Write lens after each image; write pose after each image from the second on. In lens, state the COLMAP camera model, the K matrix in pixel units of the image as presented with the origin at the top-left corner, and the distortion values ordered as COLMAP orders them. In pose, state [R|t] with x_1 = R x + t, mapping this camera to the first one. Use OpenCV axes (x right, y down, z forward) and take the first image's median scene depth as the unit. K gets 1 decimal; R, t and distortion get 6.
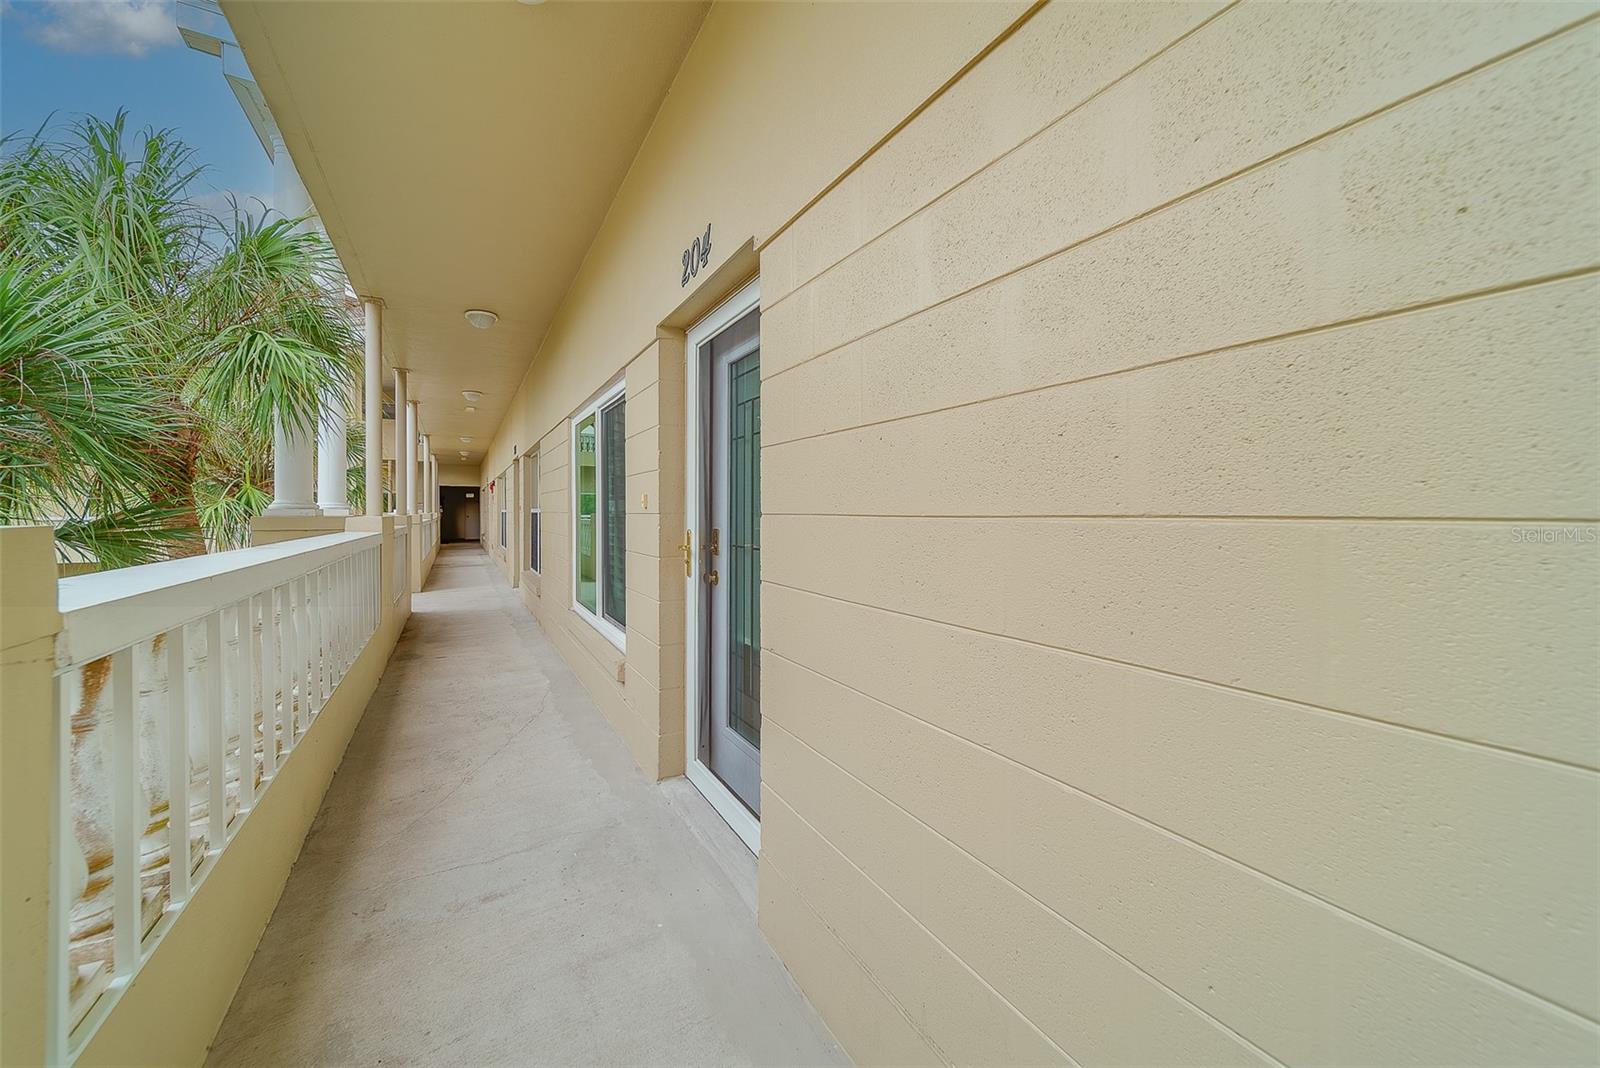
lens RADIAL K [[626.8, 0, 781.6], [0, 626.8, 508.8], [0, 0, 1]] dist [0.009705, 0.000125]
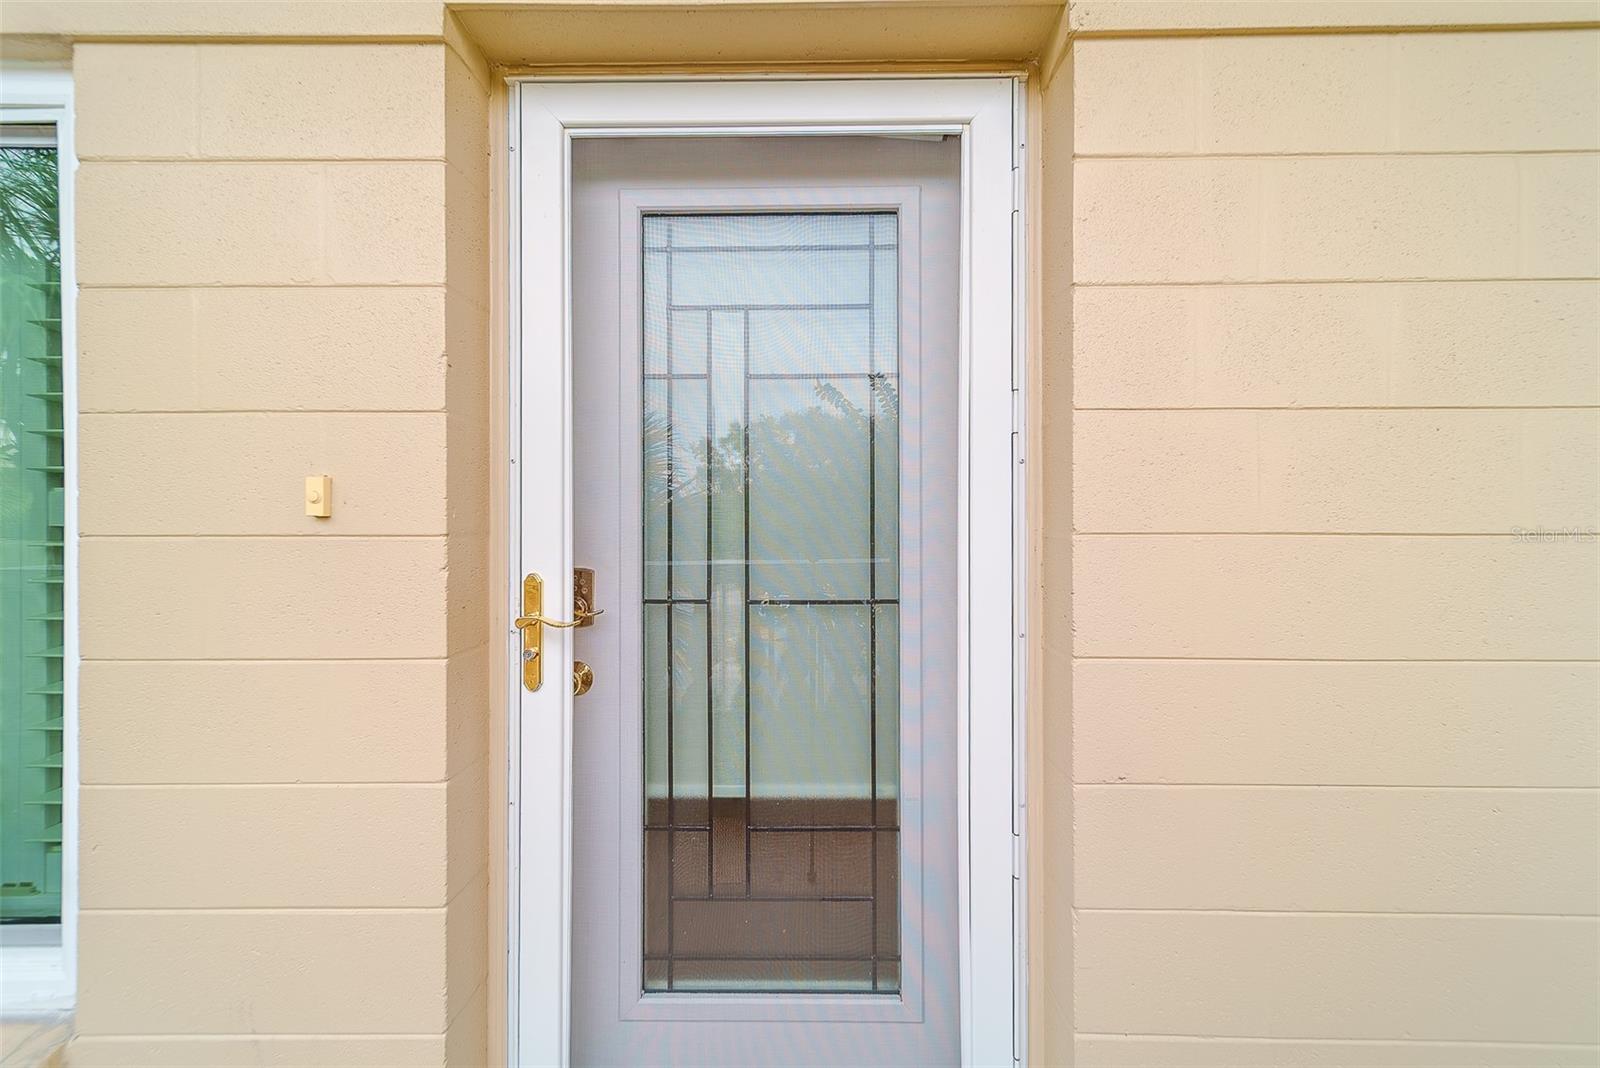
lens RADIAL K [[561.3, 0, 801.1], [0, 561.3, 523.6], [0, 0, 1]] dist [0.005653, -0.000142]
pose [[0.465921, 0.004442, 0.884815, -0.496152], [-0.004838, 0.999985, -0.002472, 0.002394], [-0.884813, -0.003129, 0.465936, 0.866685]]
